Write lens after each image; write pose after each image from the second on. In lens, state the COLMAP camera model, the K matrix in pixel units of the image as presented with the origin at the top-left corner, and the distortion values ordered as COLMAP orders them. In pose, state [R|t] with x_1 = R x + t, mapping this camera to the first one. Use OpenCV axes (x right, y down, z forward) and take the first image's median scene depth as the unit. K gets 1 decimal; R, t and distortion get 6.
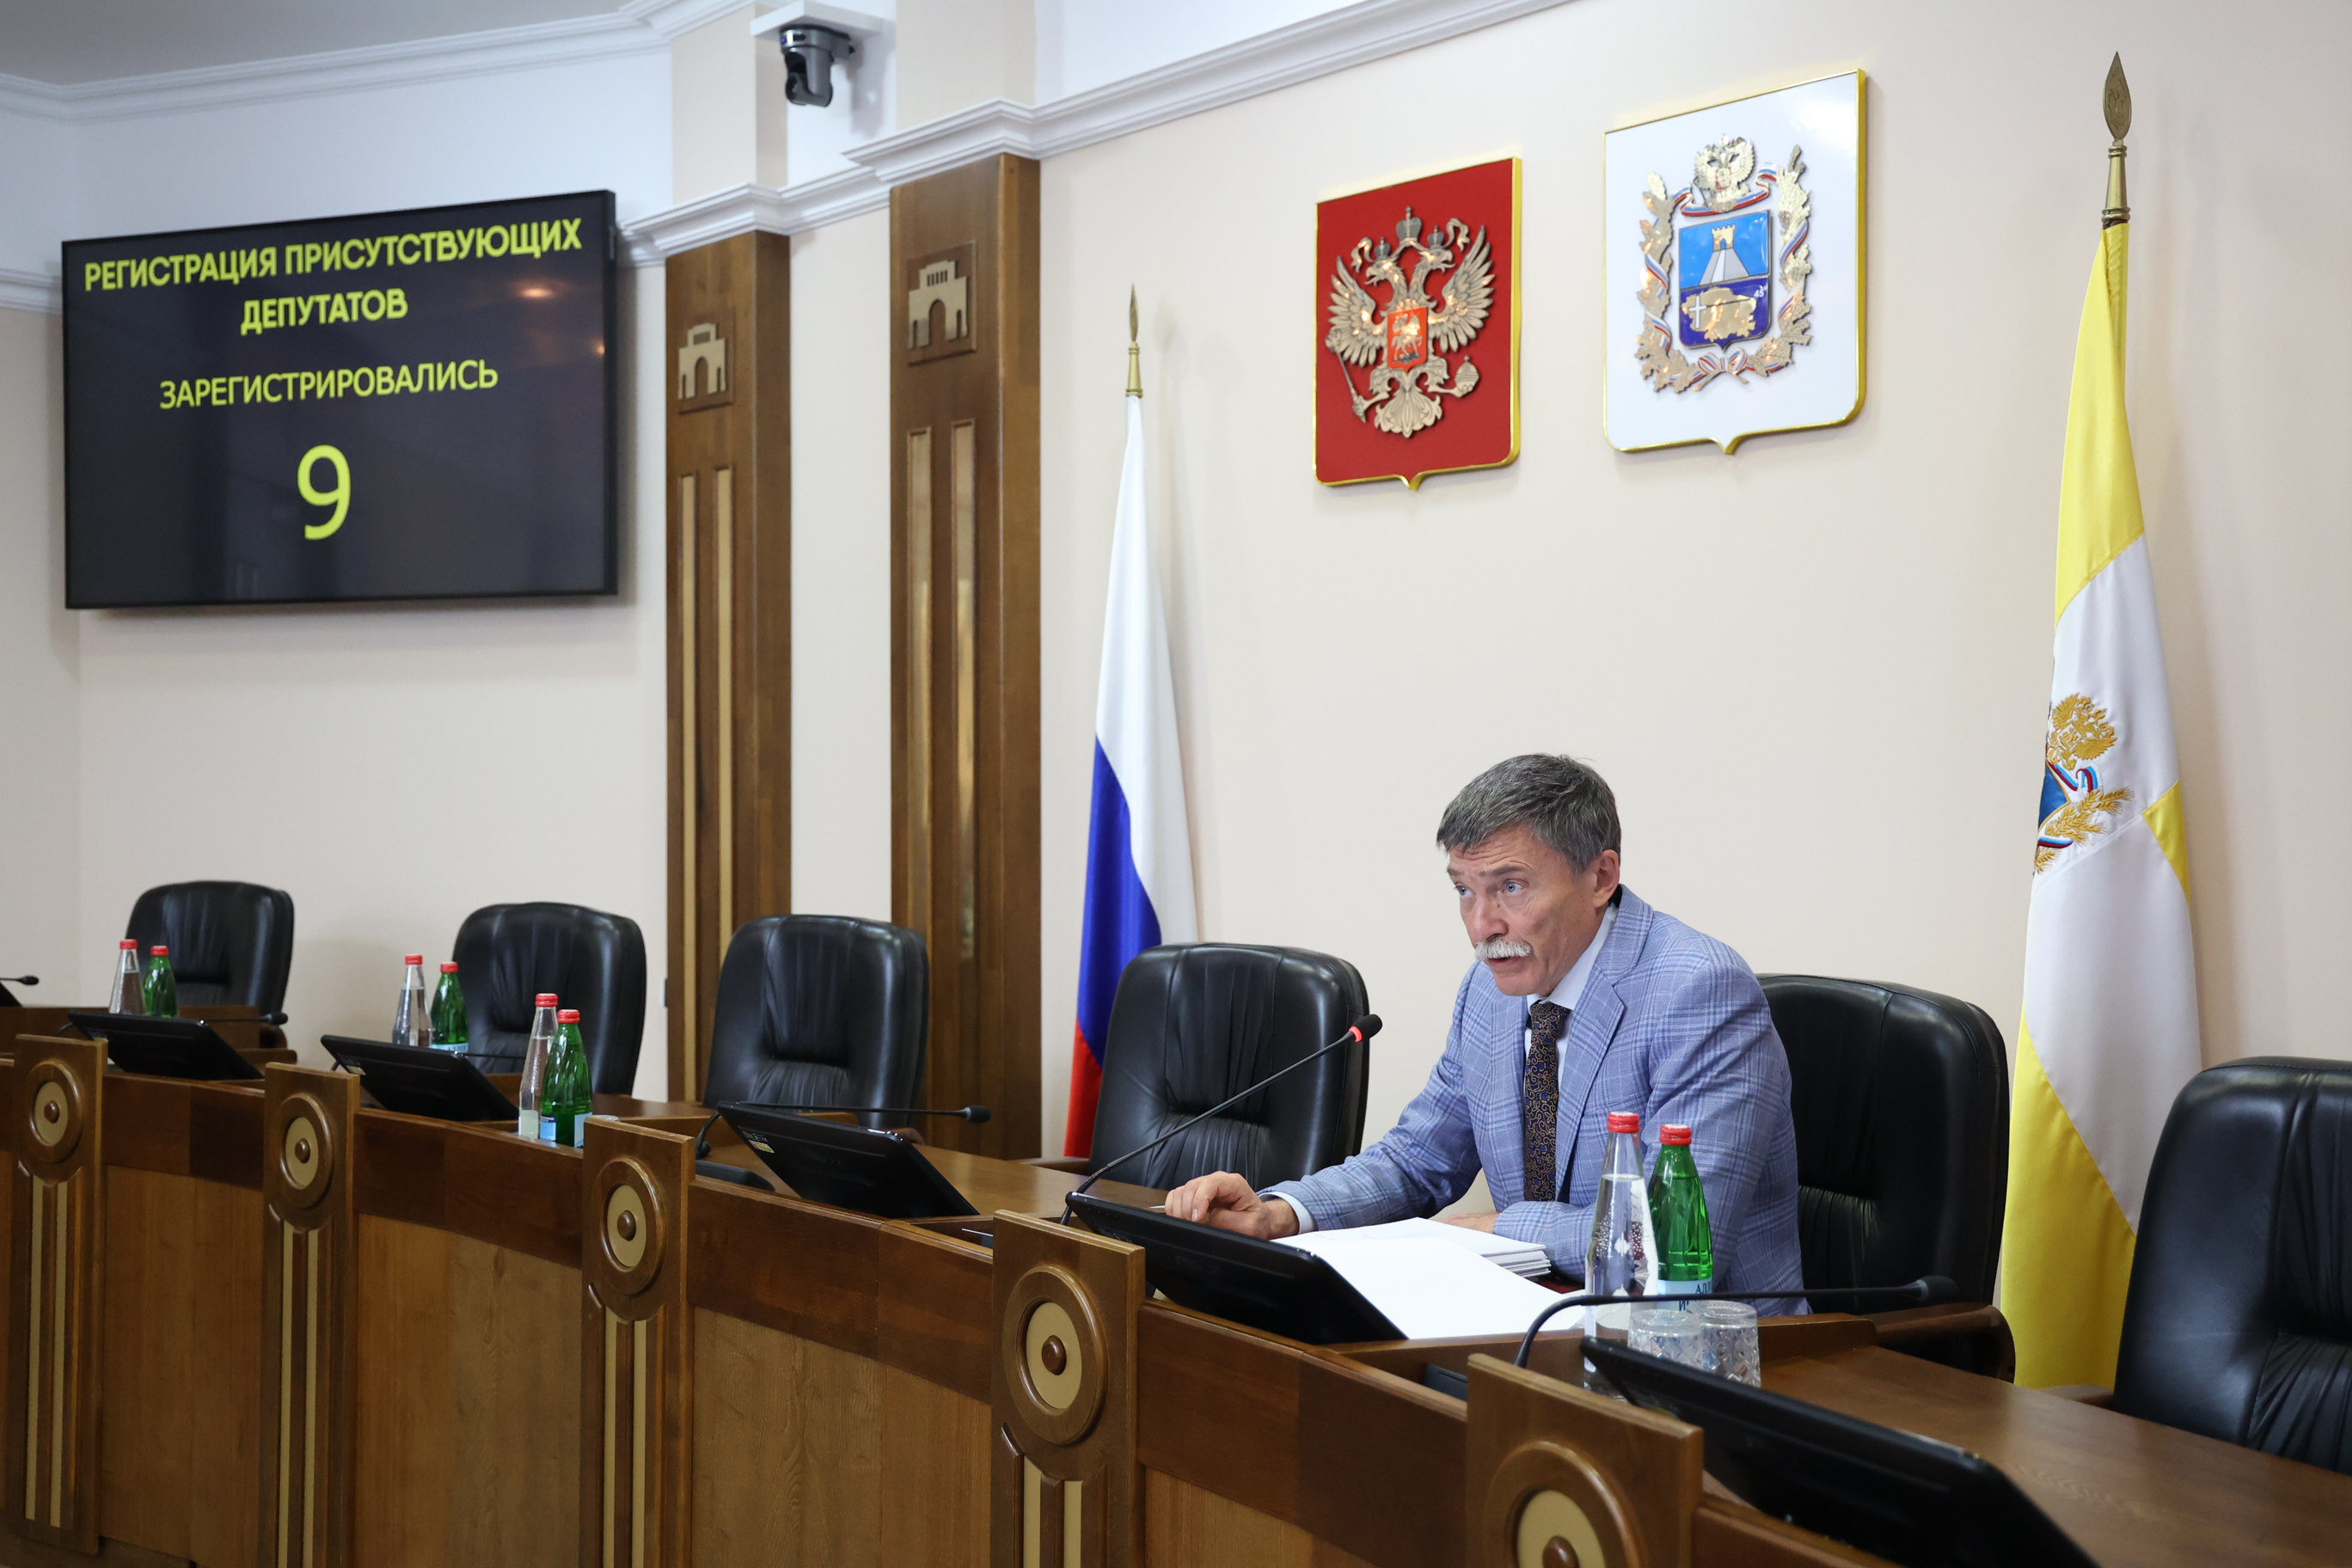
lens RADIAL K [[2319.9, 0, 1178.1], [0, 2319.9, 784.9], [0, 0, 1]] dist [0.026607, 0.000000]
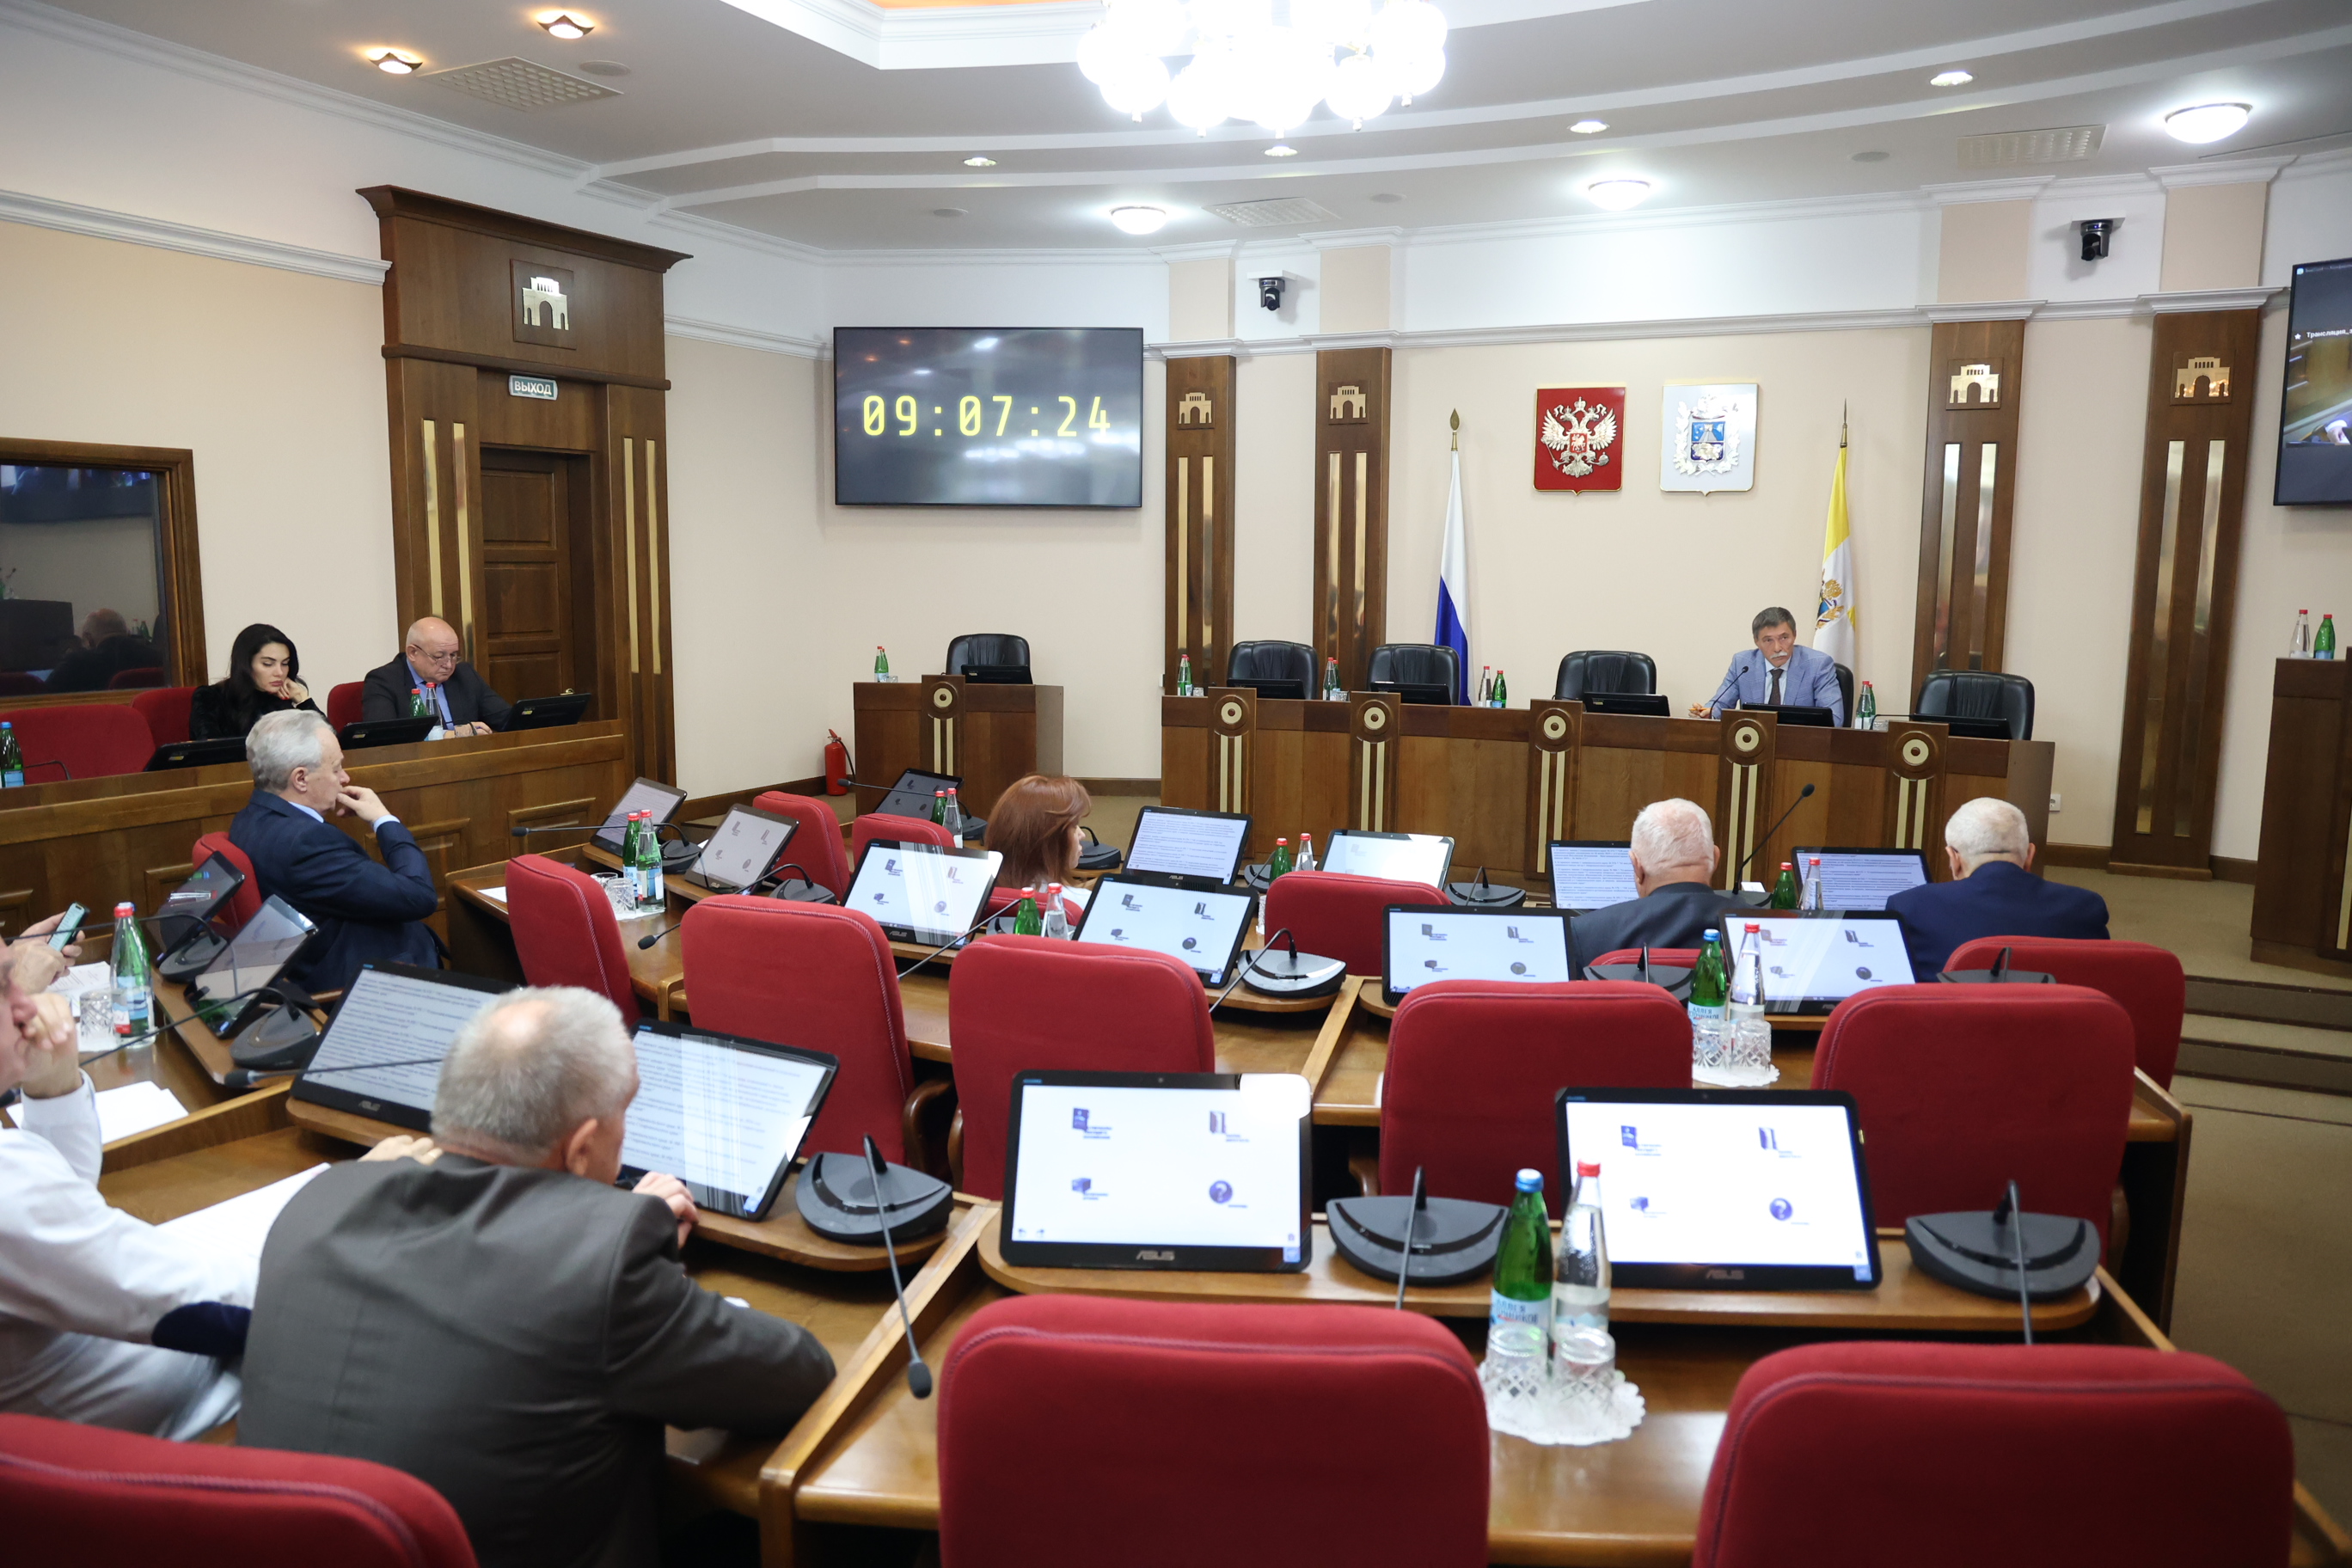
lens RADIAL K [[1617.3, 0, 1172.7], [0, 1617.3, 778.7], [0, 0, 1]] dist [-0.013404, -0.000985]
pose [[0.950096, -0.037745, 0.309666, -1.007764], [-0.006369, 0.990099, 0.140225, -0.055104], [-0.311892, -0.135200, 0.940449, -0.785587]]
